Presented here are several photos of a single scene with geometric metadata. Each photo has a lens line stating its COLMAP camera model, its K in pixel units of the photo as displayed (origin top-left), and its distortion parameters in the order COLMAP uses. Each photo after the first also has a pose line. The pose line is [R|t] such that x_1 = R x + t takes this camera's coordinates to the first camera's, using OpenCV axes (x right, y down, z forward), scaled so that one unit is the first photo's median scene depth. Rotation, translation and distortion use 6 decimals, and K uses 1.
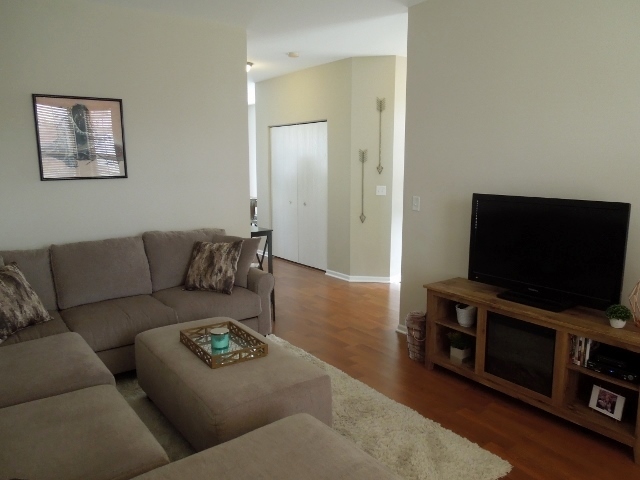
lens RADIAL K [[484.1, 0, 320.5], [0, 484.1, 242.4], [0, 0, 1]] dist [0.001226, -0.006928]
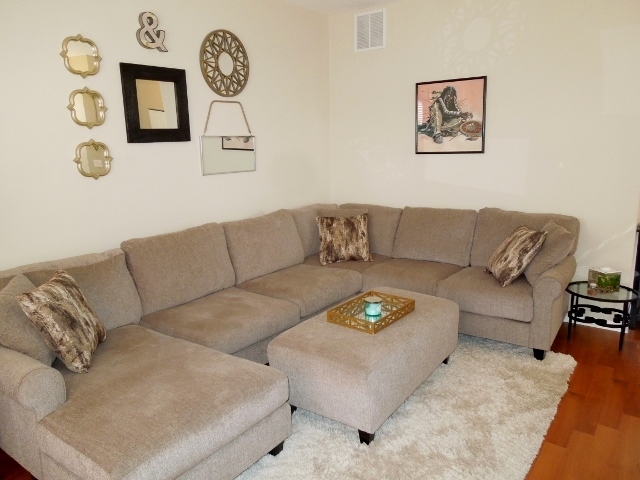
lens RADIAL K [[484.1, 0, 320.6], [0, 484.1, 237.7], [0, 0, 1]] dist [0.001226, -0.006928]
pose [[0.291401, 0.181732, -0.939180, 0.534472], [-0.139121, 0.979401, 0.146350, -0.064676], [0.946431, 0.088014, 0.310681, 0.399921]]
